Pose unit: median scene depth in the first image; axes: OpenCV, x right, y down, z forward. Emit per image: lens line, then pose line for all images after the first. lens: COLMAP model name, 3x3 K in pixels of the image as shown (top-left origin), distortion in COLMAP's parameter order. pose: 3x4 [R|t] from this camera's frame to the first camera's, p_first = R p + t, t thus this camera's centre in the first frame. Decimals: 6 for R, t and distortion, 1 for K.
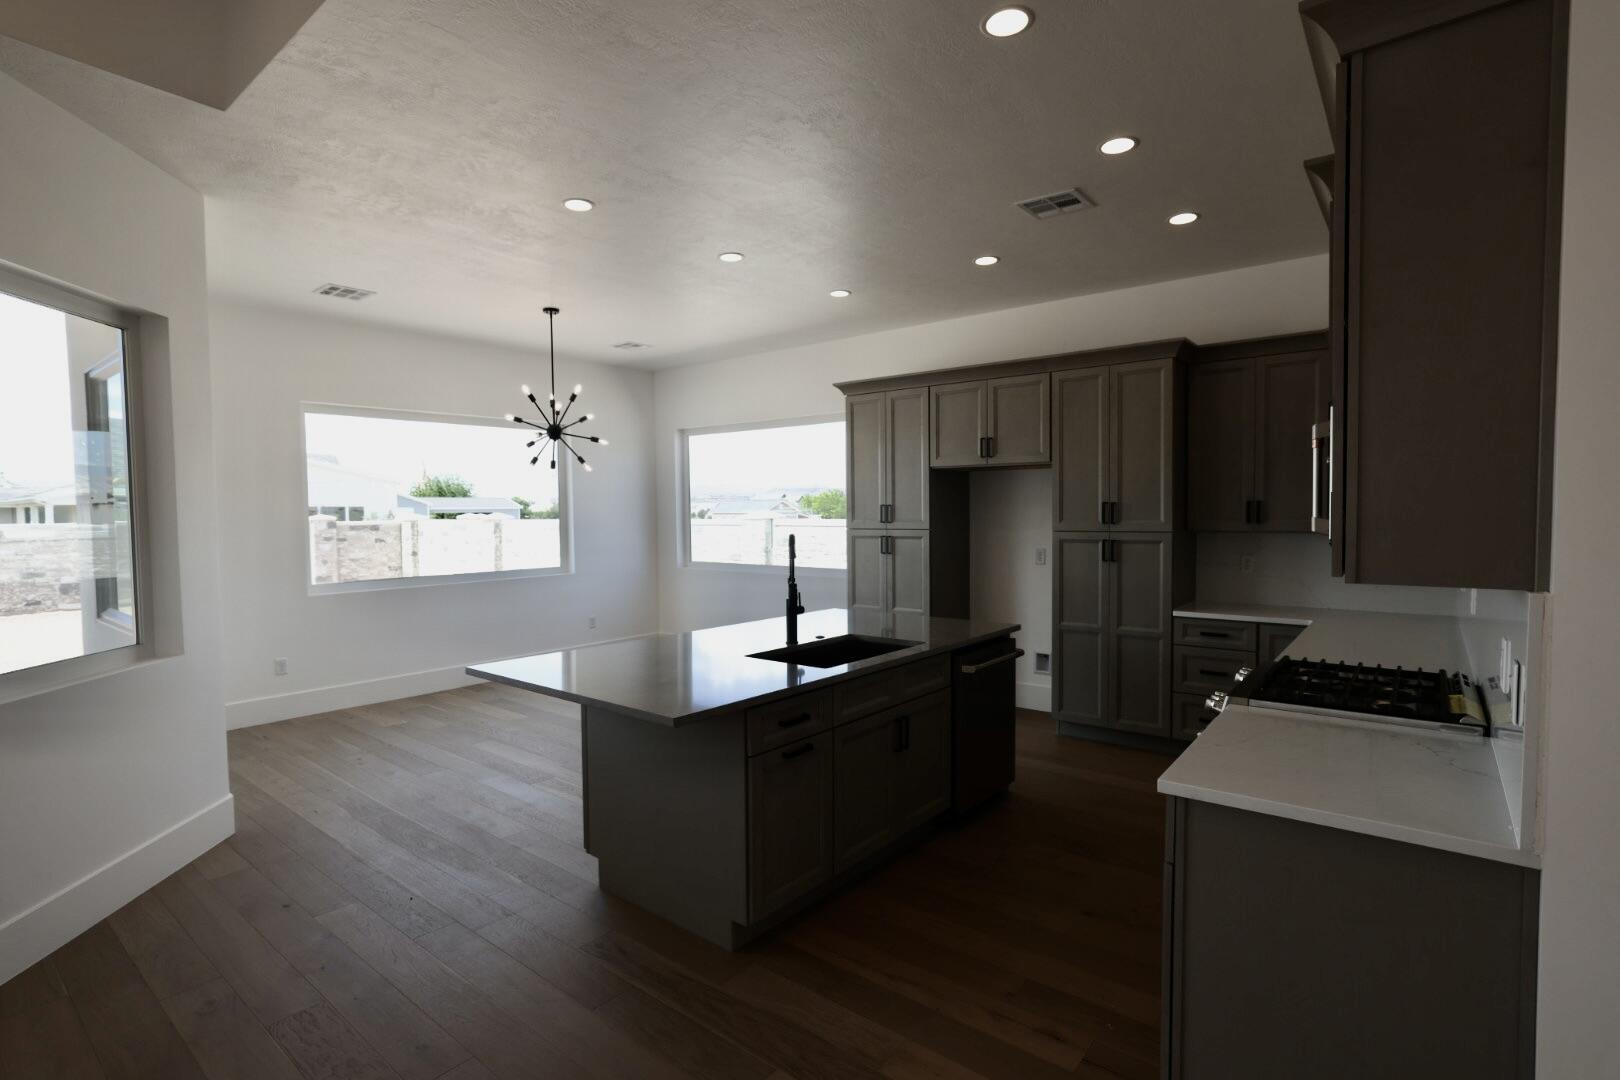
lens RADIAL K [[777.8, 0, 810.0], [0, 777.8, 540.0], [0, 0, 1]] dist [-0.039984, 0.025663]
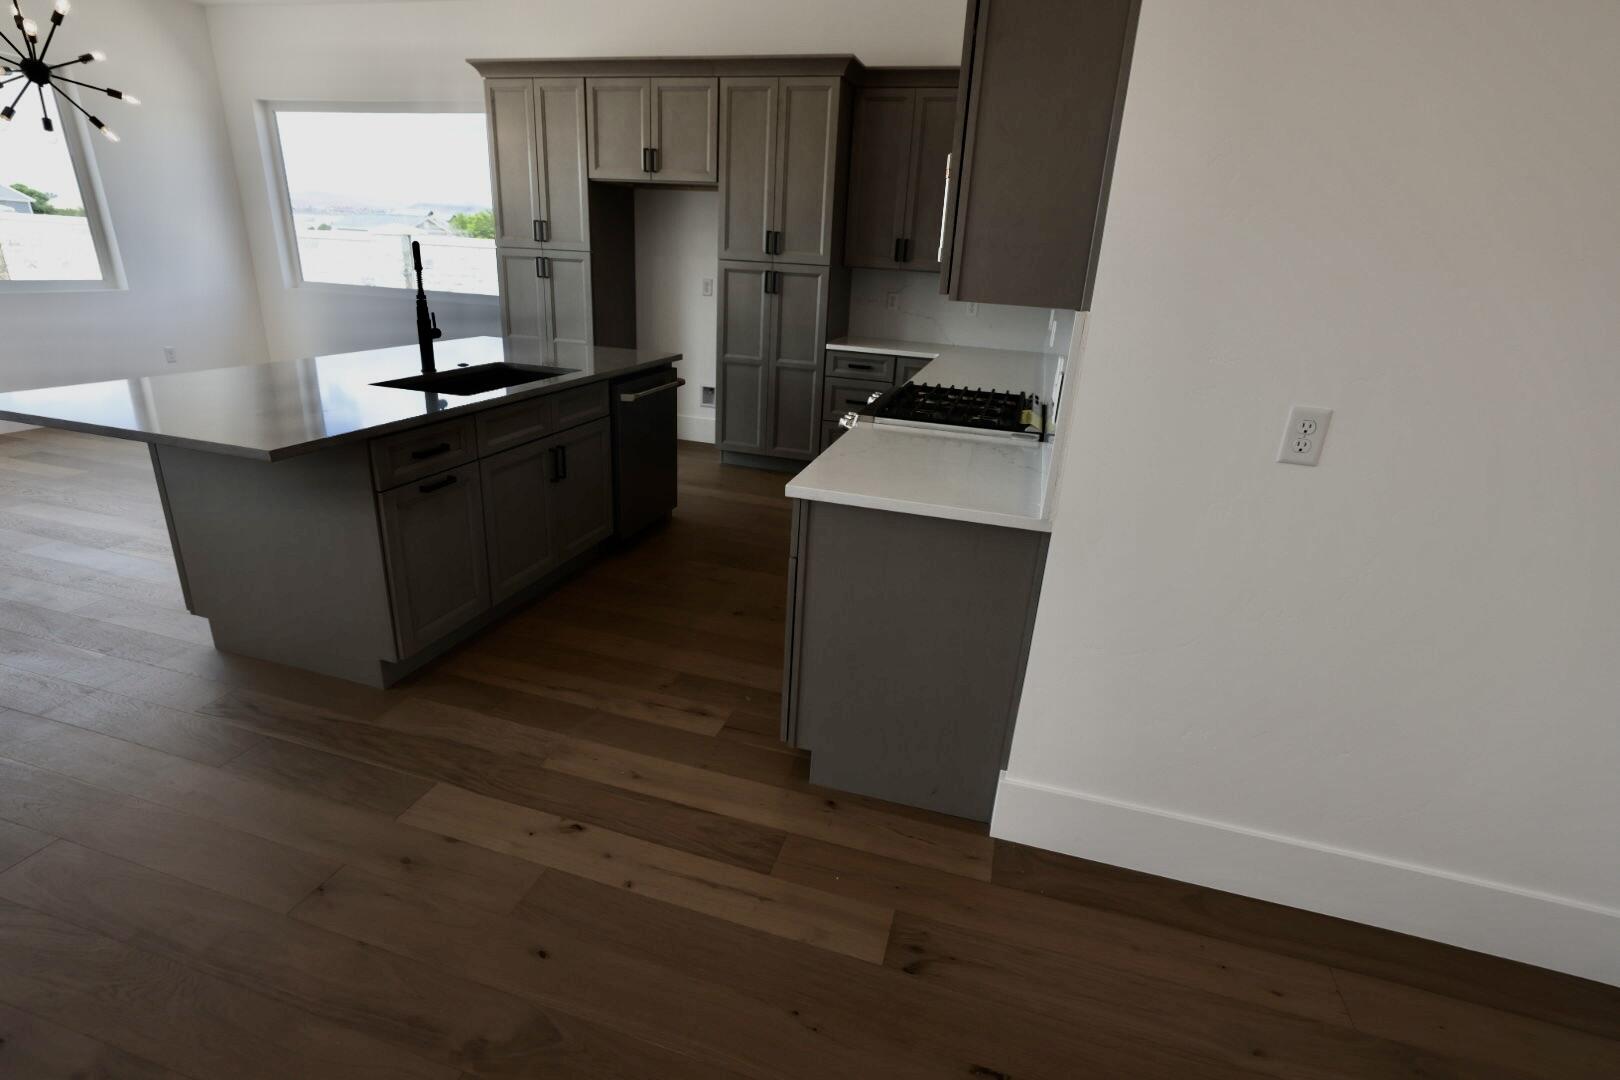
lens RADIAL K [[779.0, 0, 803.5], [0, 779.0, 529.1], [0, 0, 1]] dist [-0.039025, 0.025590]
pose [[0.923249, -0.072653, 0.377271, 0.020757], [-0.047893, 0.952536, 0.300636, 0.014477], [-0.381206, -0.295631, 0.875948, 0.003316]]
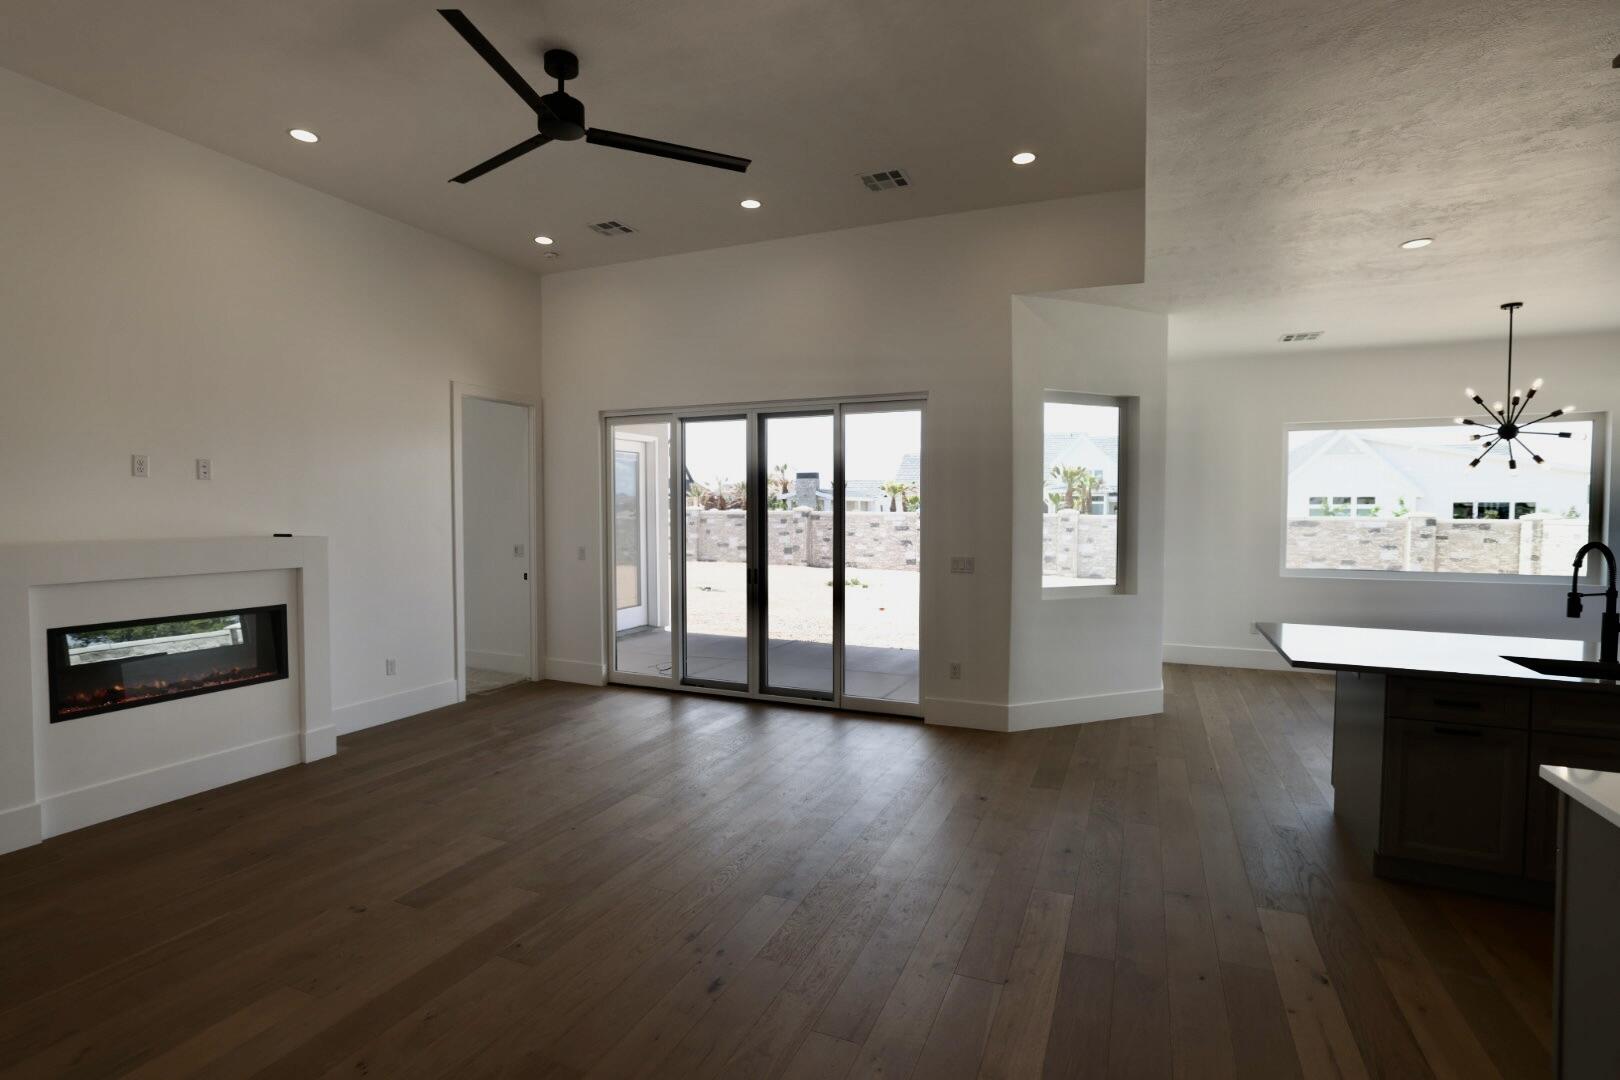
lens RADIAL K [[779.0, 0, 803.5], [0, 779.0, 529.1], [0, 0, 1]] dist [-0.039025, 0.025590]
pose [[0.260983, 0.037919, -0.964598, 0.477957], [-0.045093, 0.998616, 0.027056, -0.004422], [0.964290, 0.036436, 0.262332, -0.126129]]
